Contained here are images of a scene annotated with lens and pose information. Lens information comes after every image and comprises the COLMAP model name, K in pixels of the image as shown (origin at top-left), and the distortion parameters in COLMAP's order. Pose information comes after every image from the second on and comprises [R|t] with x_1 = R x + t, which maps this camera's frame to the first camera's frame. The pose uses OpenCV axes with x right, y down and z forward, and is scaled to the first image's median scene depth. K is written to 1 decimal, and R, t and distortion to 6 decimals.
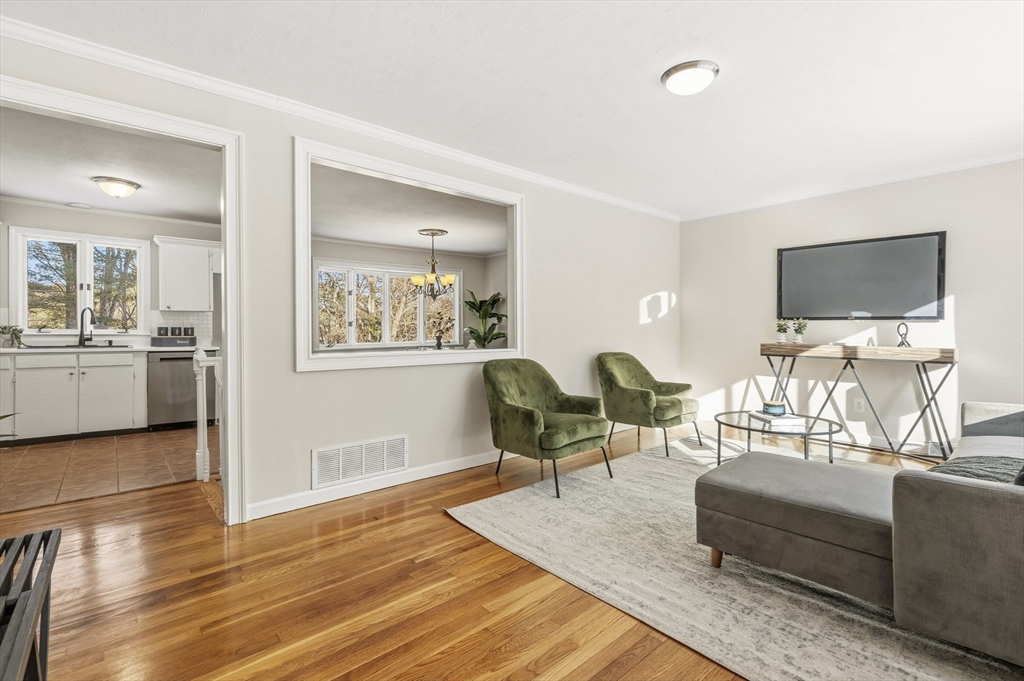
lens RADIAL K [[464.1, 0, 508.9], [0, 464.1, 334.5], [0, 0, 1]] dist [-0.003118, 0.001122]
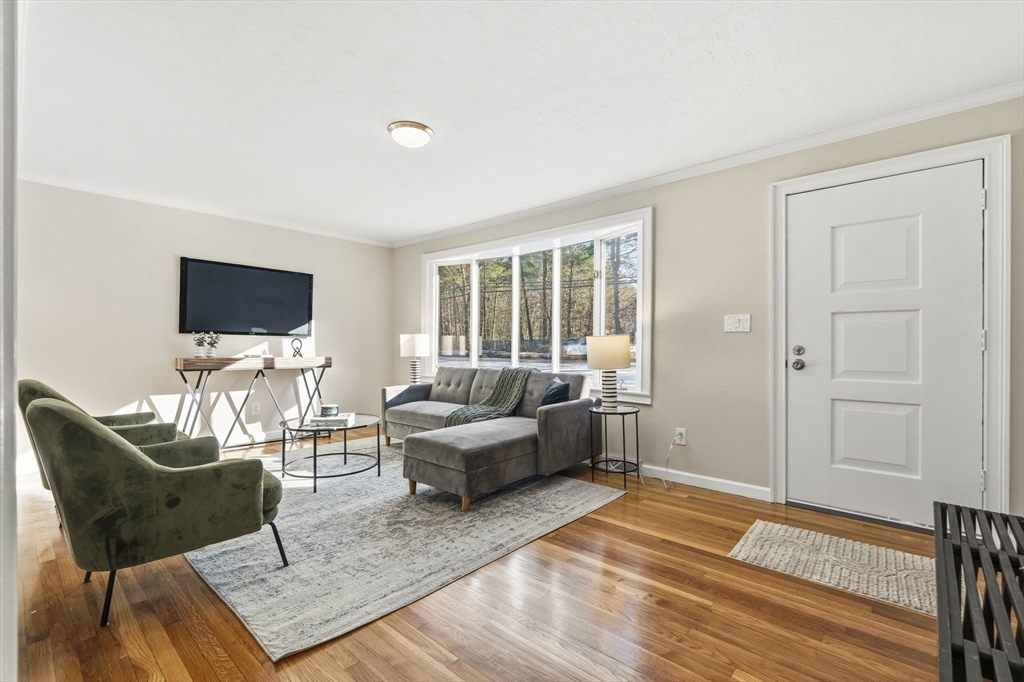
lens RADIAL K [[464.1, 0, 506.3], [0, 464.1, 344.1], [0, 0, 1]] dist [-0.003118, 0.001122]
pose [[-0.122385, 0.003944, 0.992475, -0.536820], [0.005971, 0.999977, -0.003238, -0.001905], [-0.992465, 0.005530, -0.122406, 0.576821]]
